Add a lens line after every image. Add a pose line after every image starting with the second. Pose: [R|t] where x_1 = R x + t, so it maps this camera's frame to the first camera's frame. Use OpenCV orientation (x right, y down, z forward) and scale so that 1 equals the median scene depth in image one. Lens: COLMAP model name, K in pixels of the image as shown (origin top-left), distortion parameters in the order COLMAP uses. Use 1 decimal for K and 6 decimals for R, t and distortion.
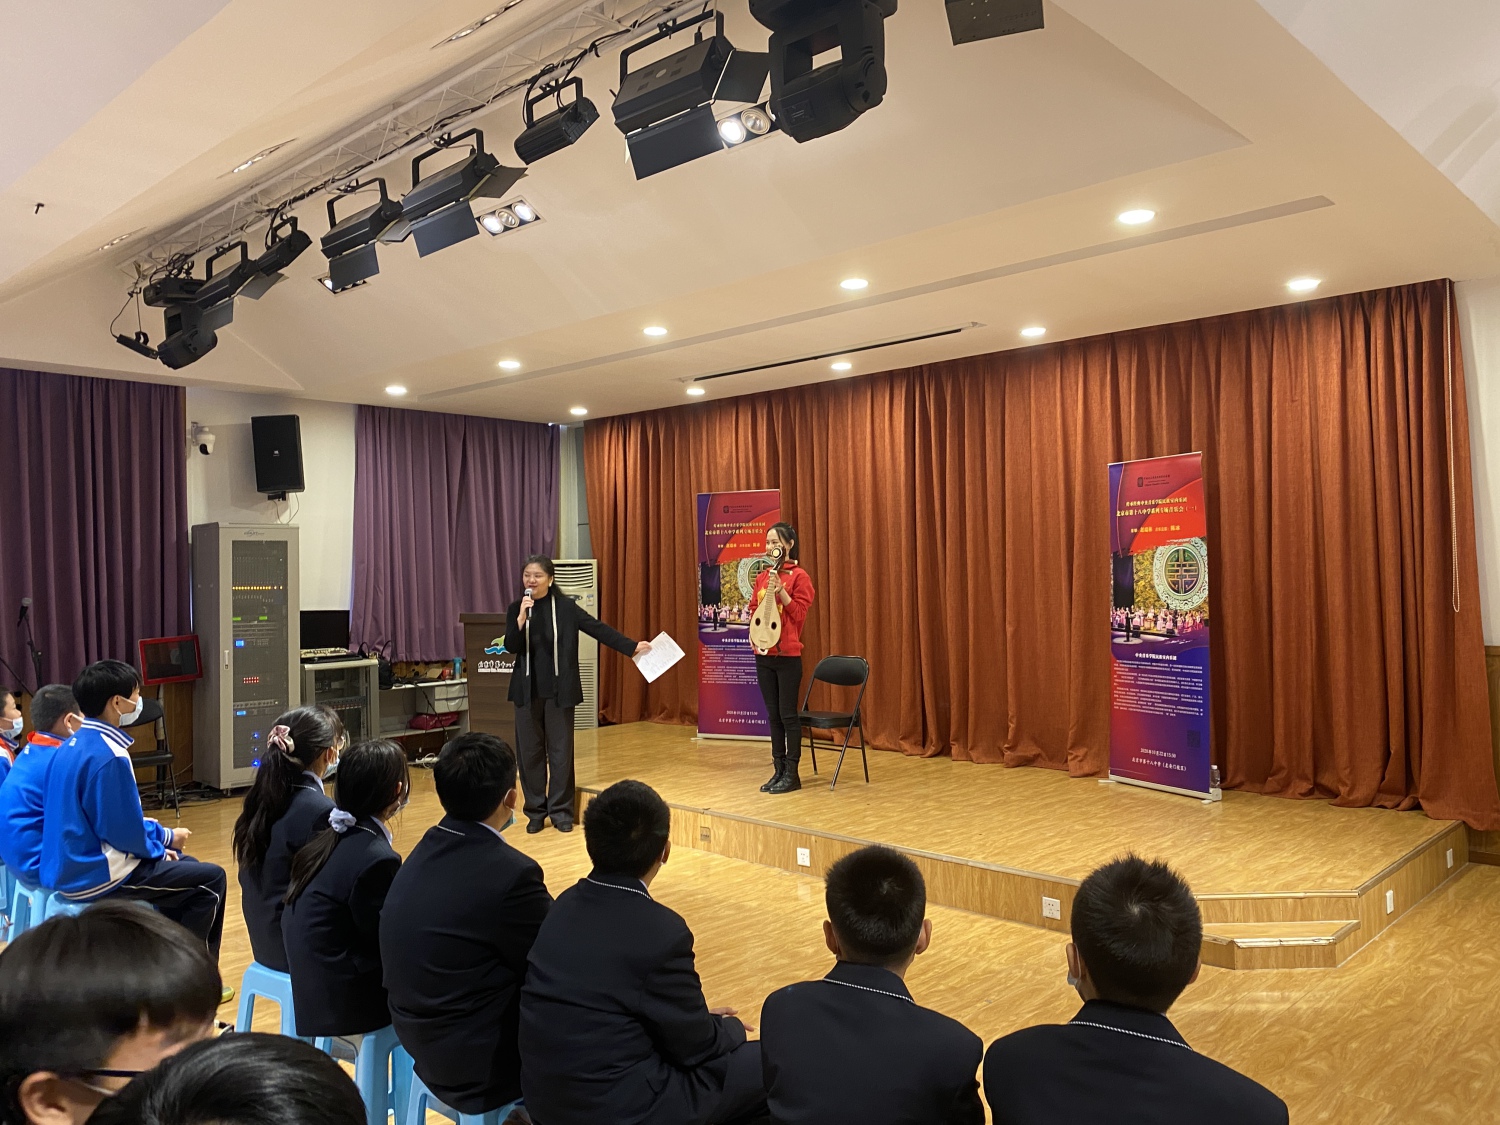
lens RADIAL K [[1163.9, 0, 744.5], [0, 1163.9, 550.3], [0, 0, 1]] dist [0.051541, -0.065125]
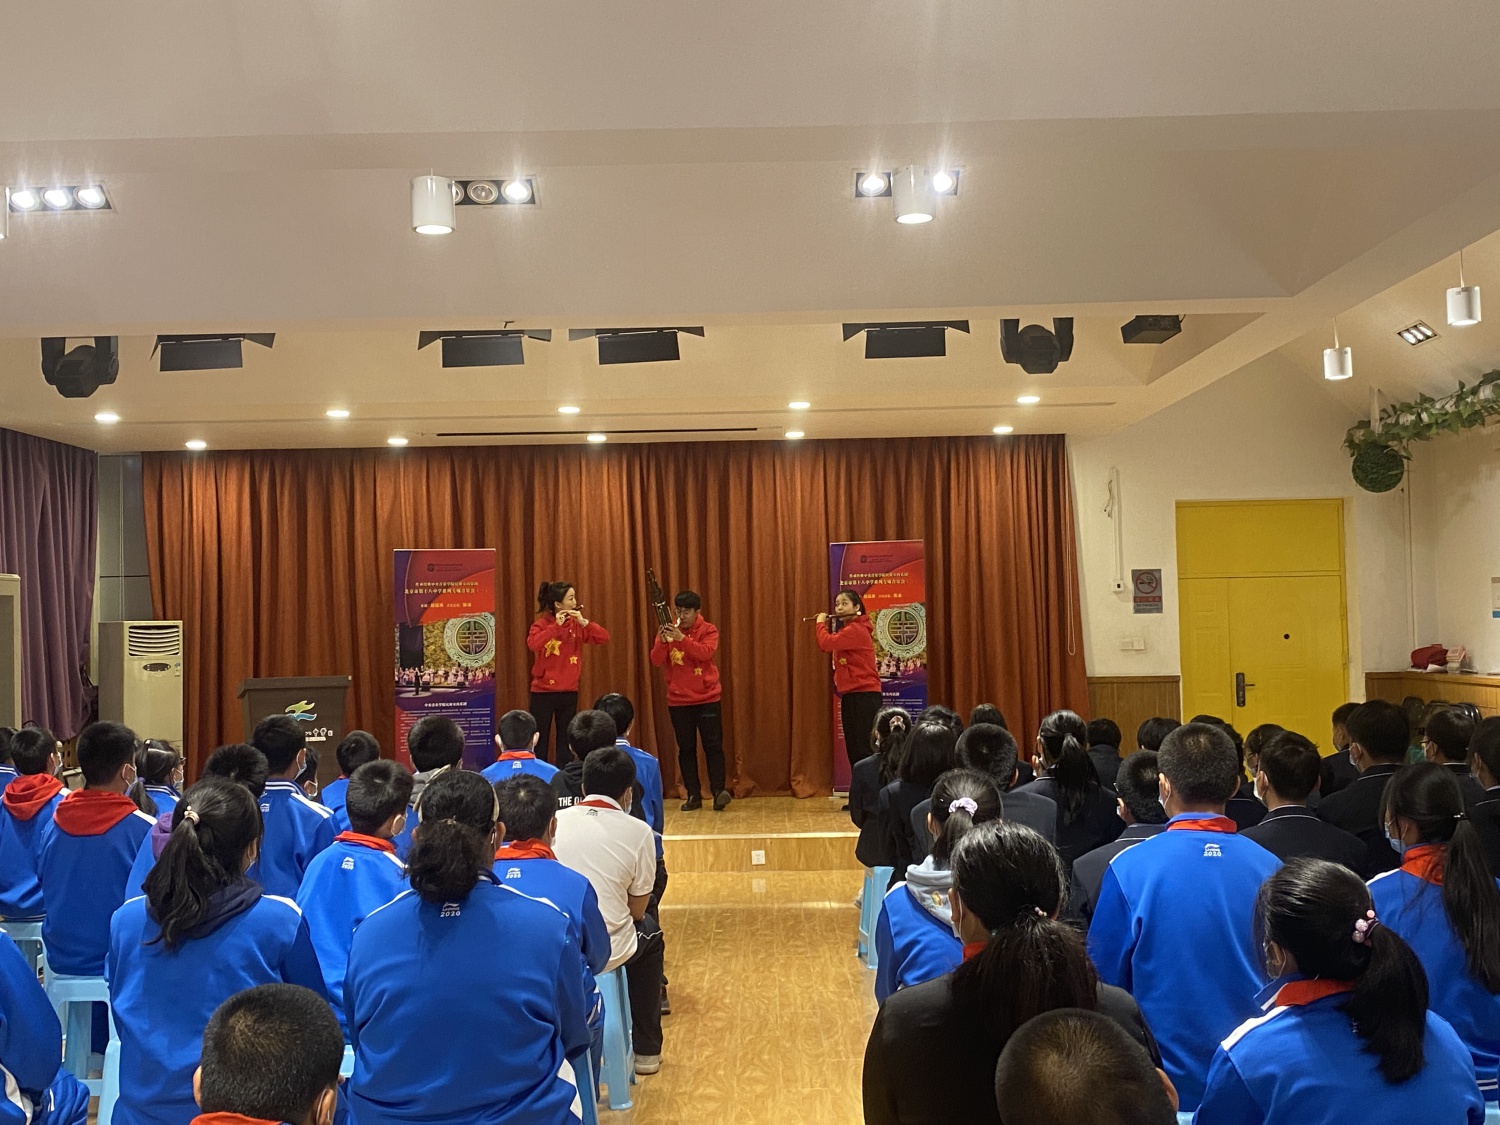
lens RADIAL K [[1741.0, 0, 760.8], [0, 1741.0, 547.2], [0, 0, 1]] dist [0.074074, 0.000000]
pose [[0.727294, 0.031435, 0.685606, -0.878967], [-0.005051, 0.999169, -0.040454, 0.005394], [-0.686308, 0.025959, 0.726848, -0.257008]]
